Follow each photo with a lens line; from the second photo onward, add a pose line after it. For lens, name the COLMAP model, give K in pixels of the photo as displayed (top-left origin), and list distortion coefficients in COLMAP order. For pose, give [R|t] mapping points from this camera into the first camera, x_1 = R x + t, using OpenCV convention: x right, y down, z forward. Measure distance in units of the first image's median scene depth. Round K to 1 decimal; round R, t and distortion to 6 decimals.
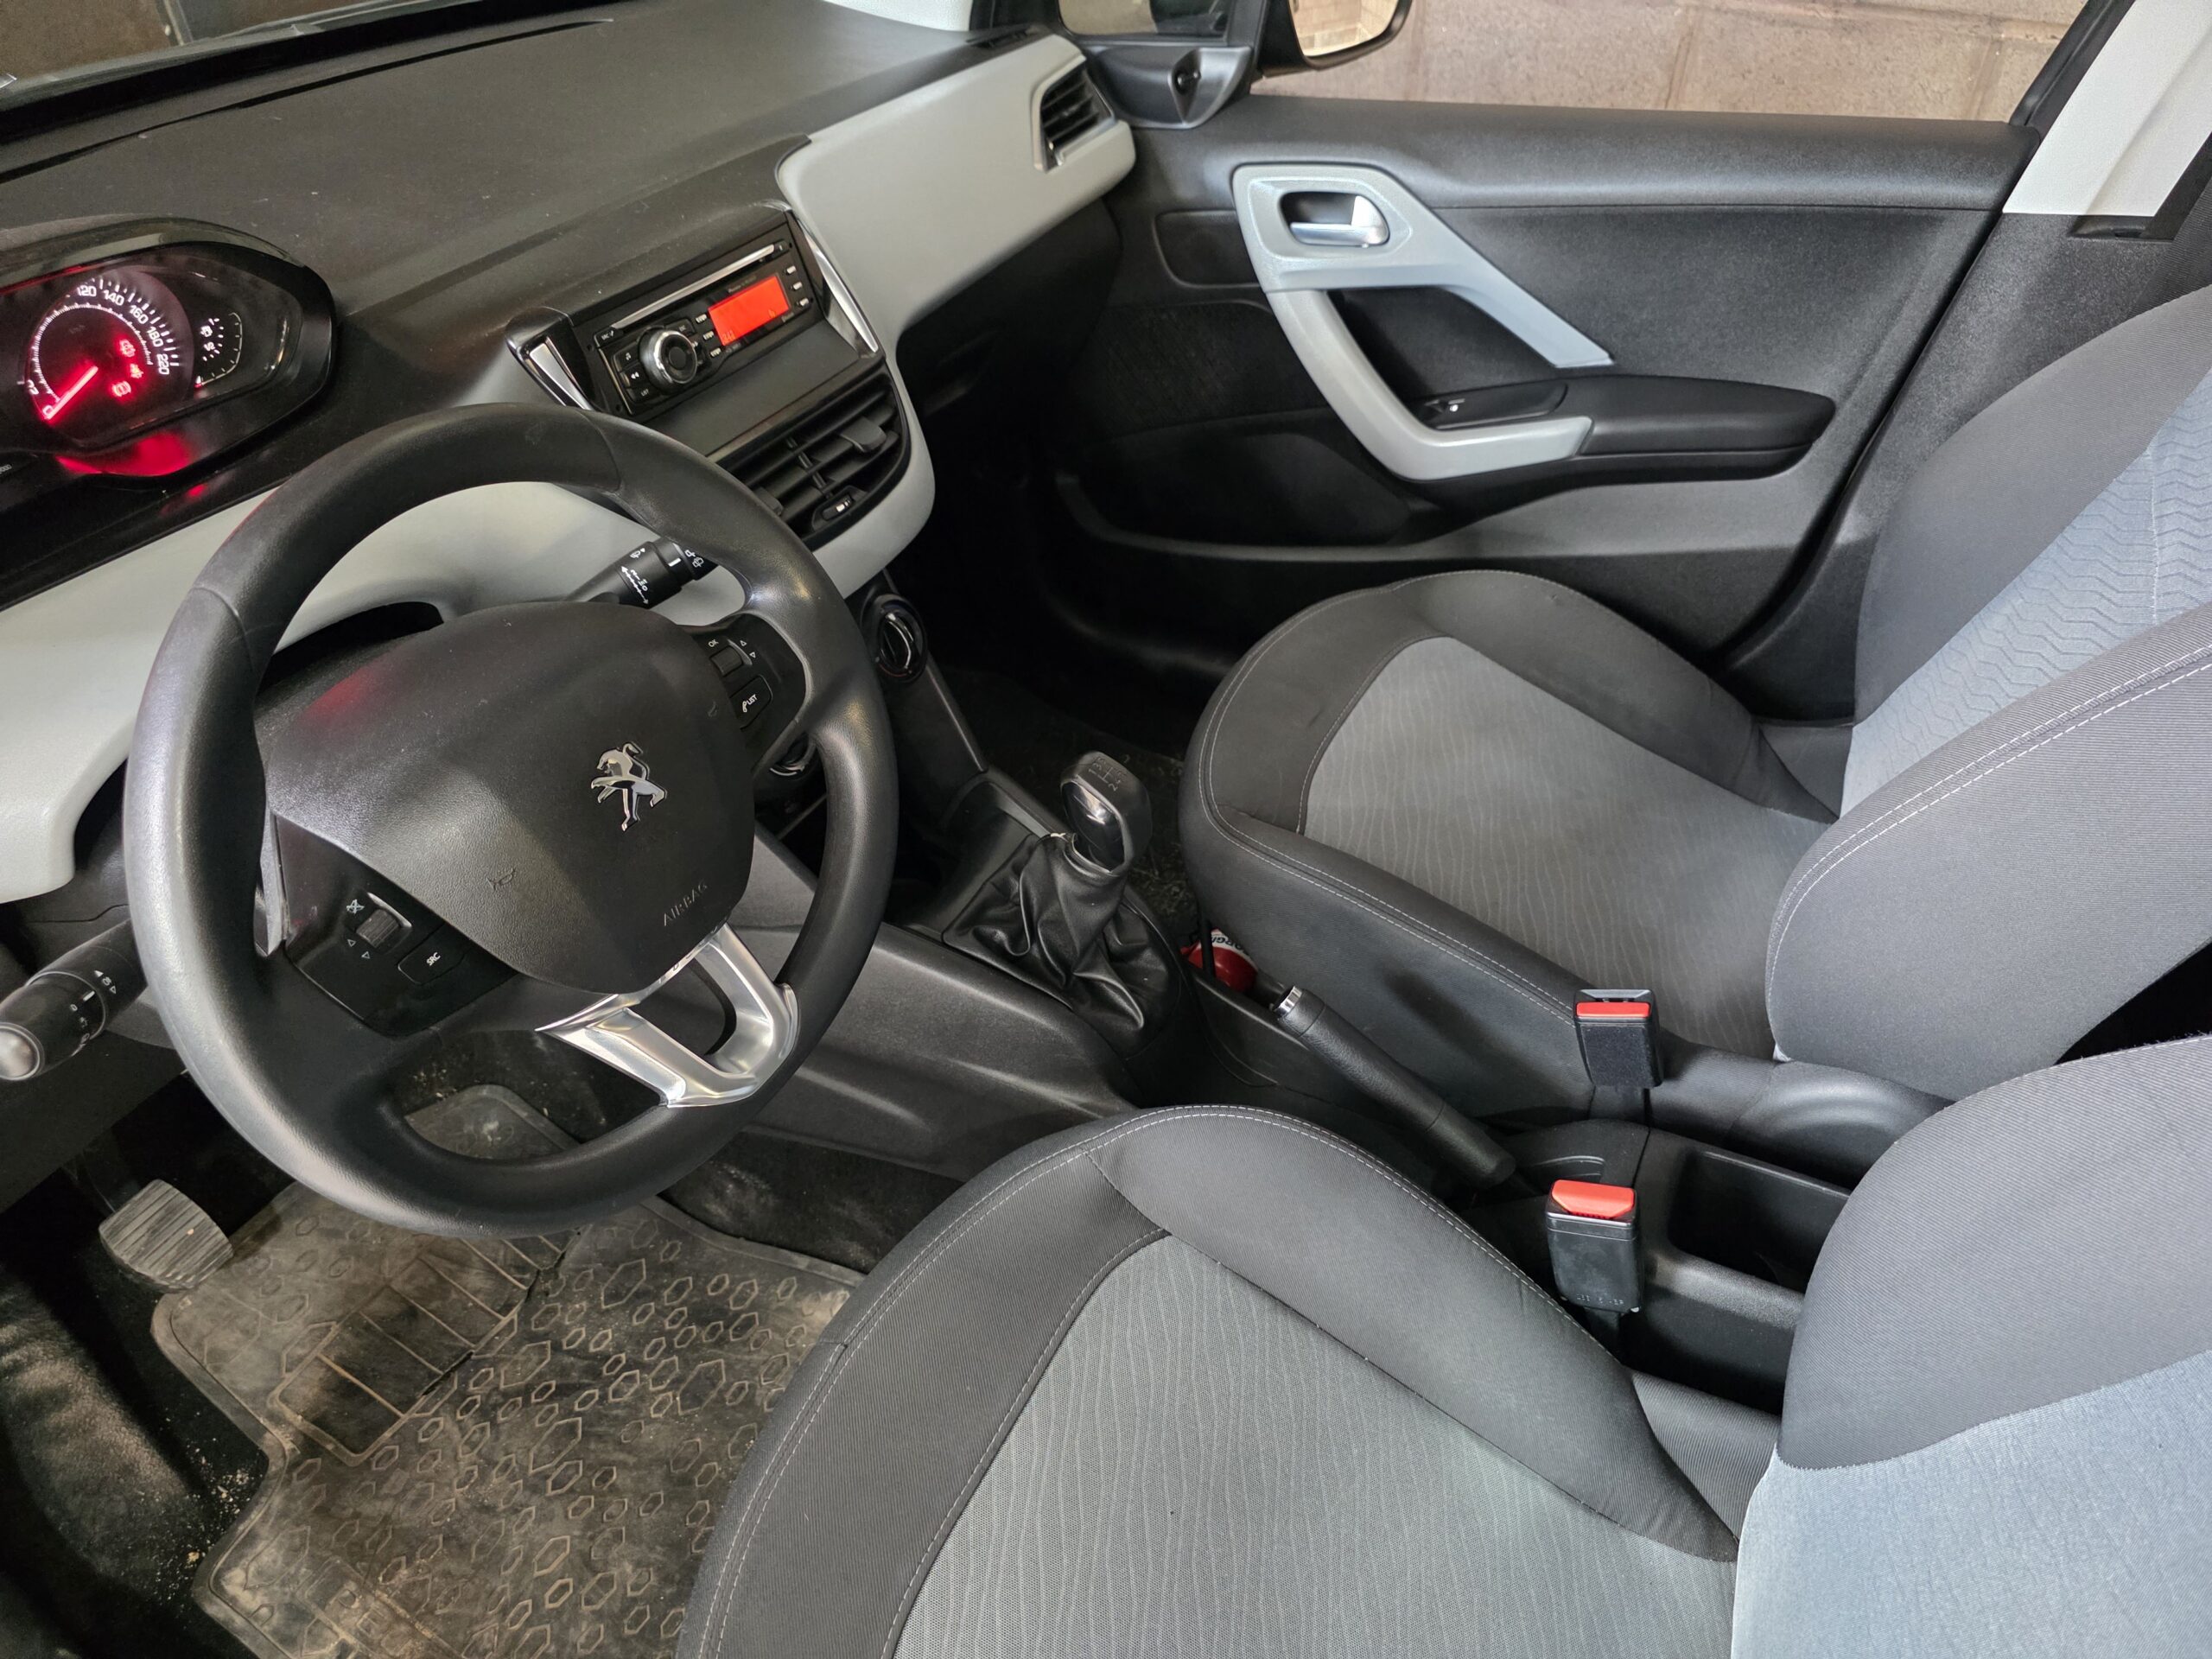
lens RADIAL K [[1493.5, 0, 1108.1], [0, 1493.5, 813.3], [0, 0, 1]] dist [0.041978, -0.041972]
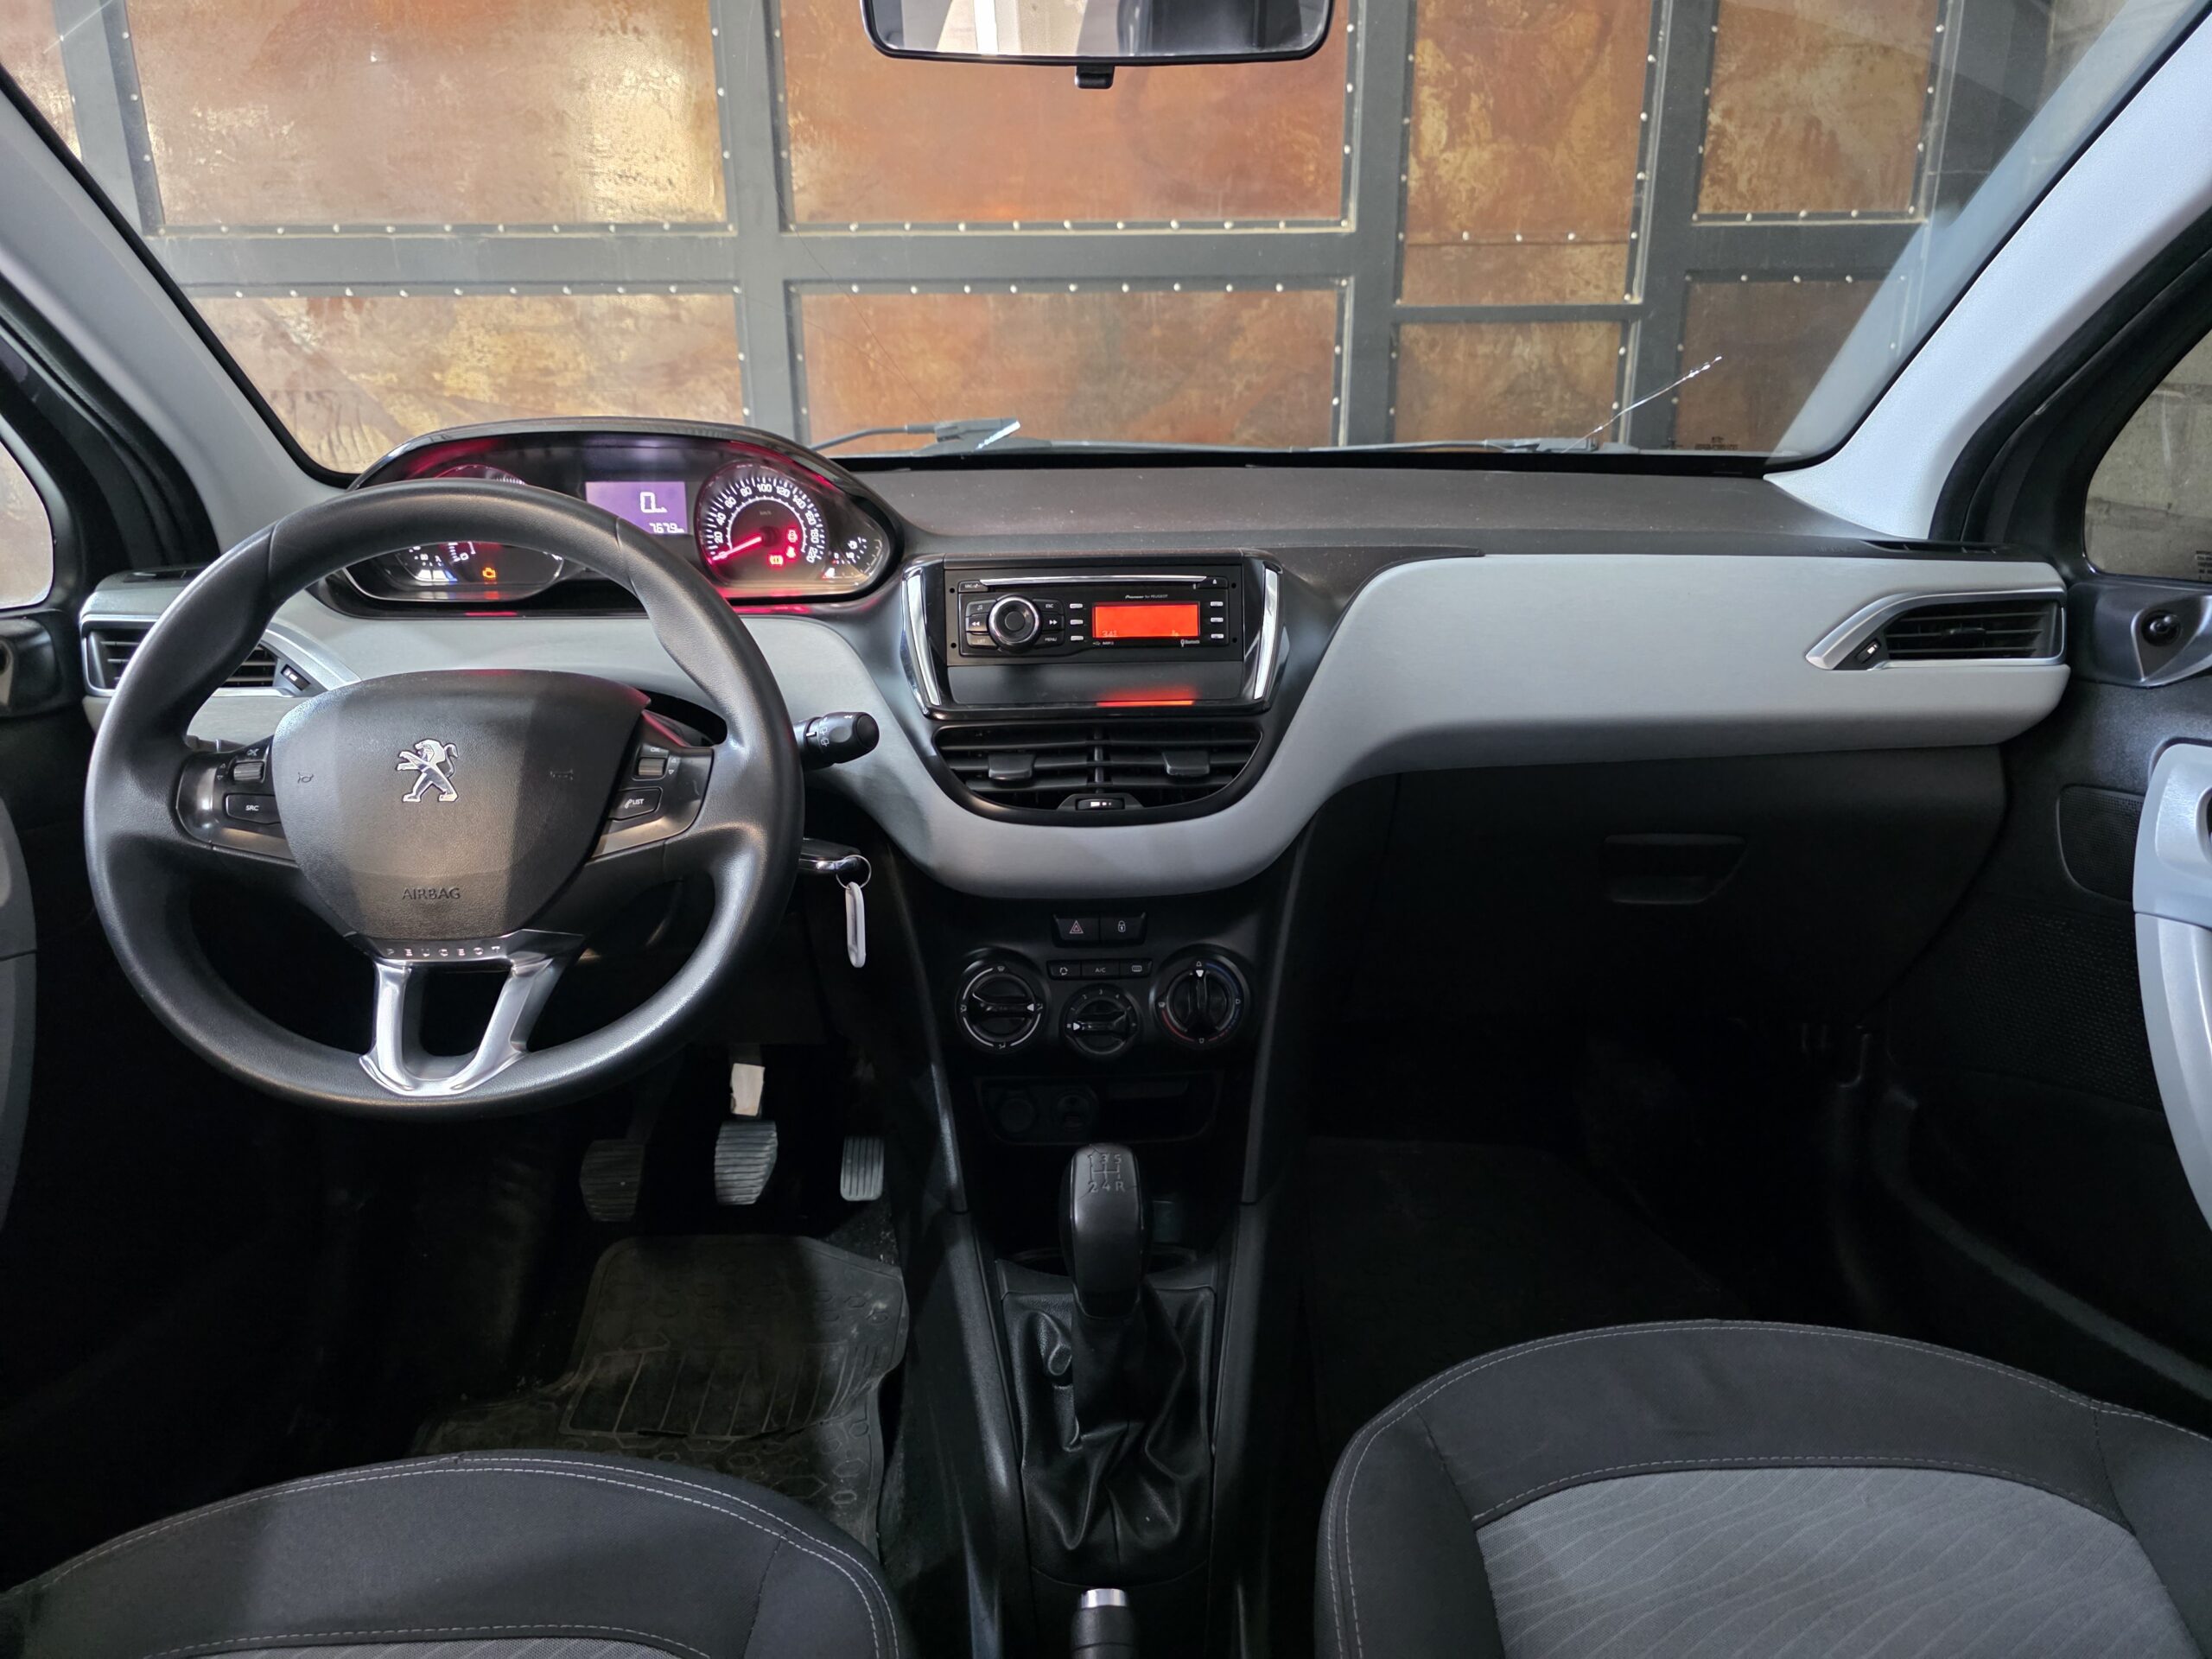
lens RADIAL K [[1495.2, 0, 1081.5], [0, 1495.2, 827.1], [0, 0, 1]] dist [0.088165, -0.110887]
pose [[0.491723, 0.274102, -0.826484, 0.636003], [-0.551921, 0.832251, -0.052355, -0.137599], [0.673492, 0.481898, 0.560520, 0.459020]]
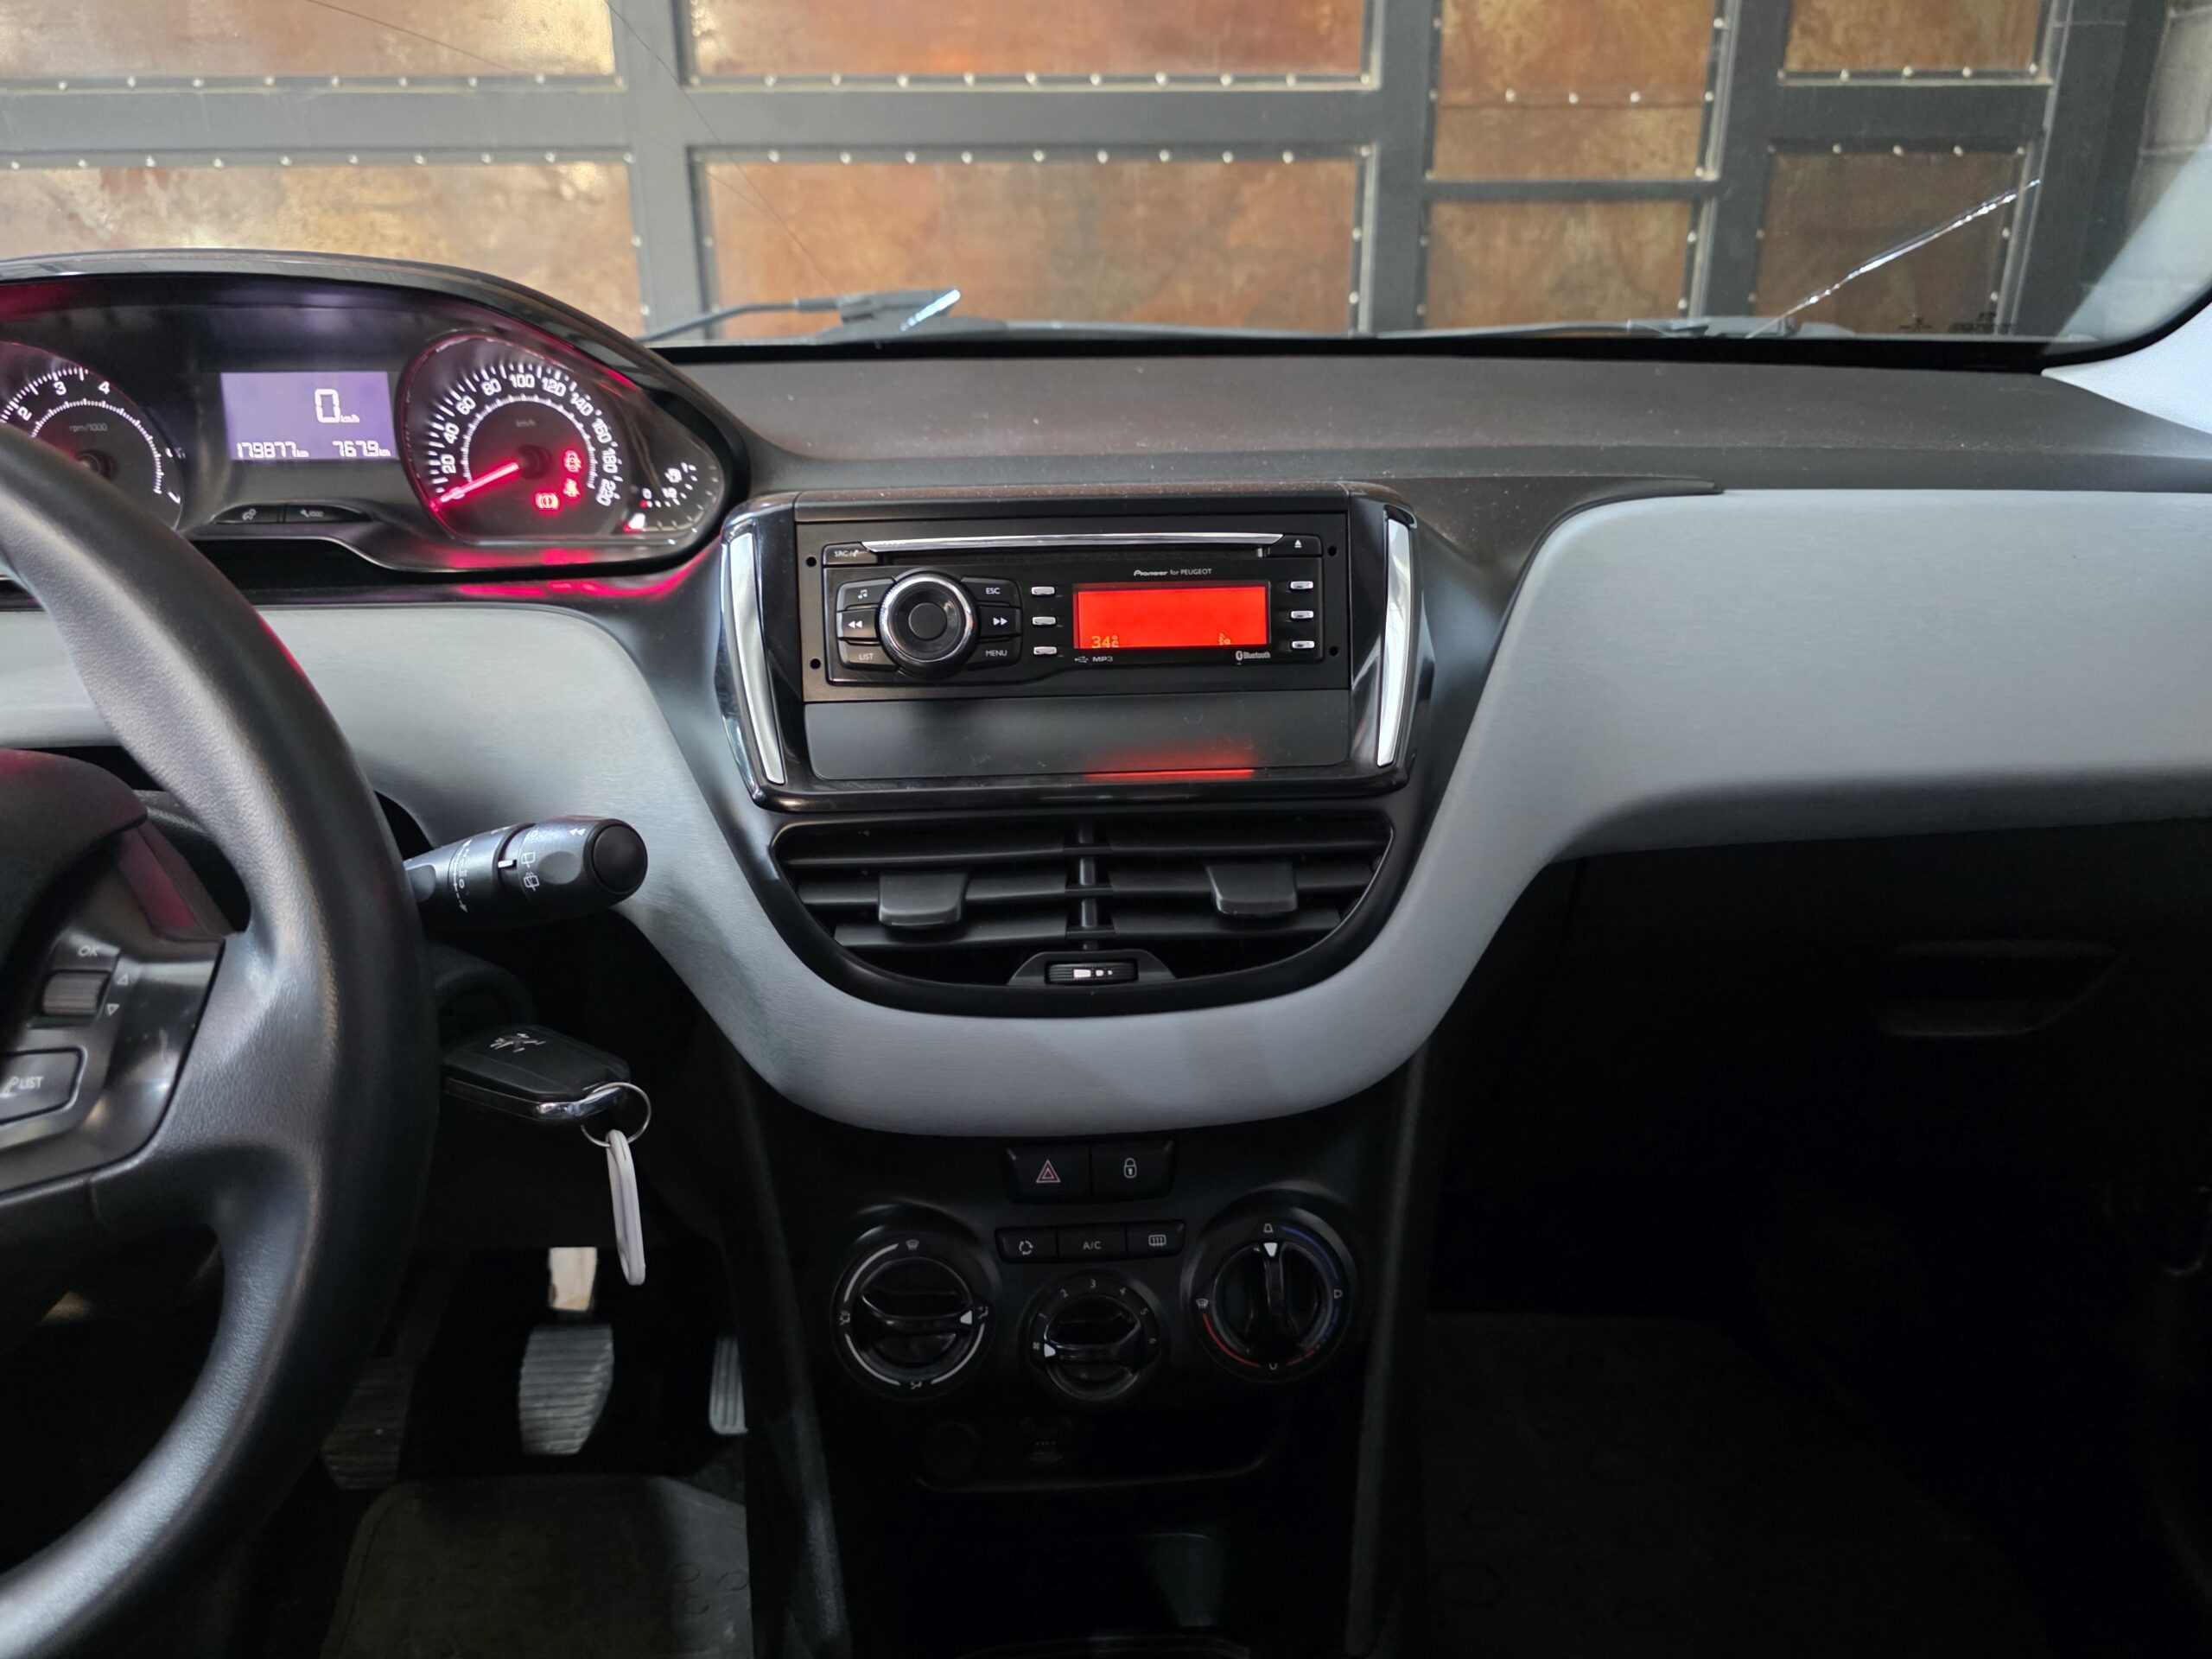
lens RADIAL K [[1532.5, 0, 1096.5], [0, 1532.5, 821.7], [0, 0, 1]] dist [0.053861, -0.055549]
pose [[0.515803, 0.302327, -0.801589, 0.232939], [-0.543691, 0.838614, -0.033560, -0.236211], [0.662078, 0.453127, 0.596932, 0.673152]]
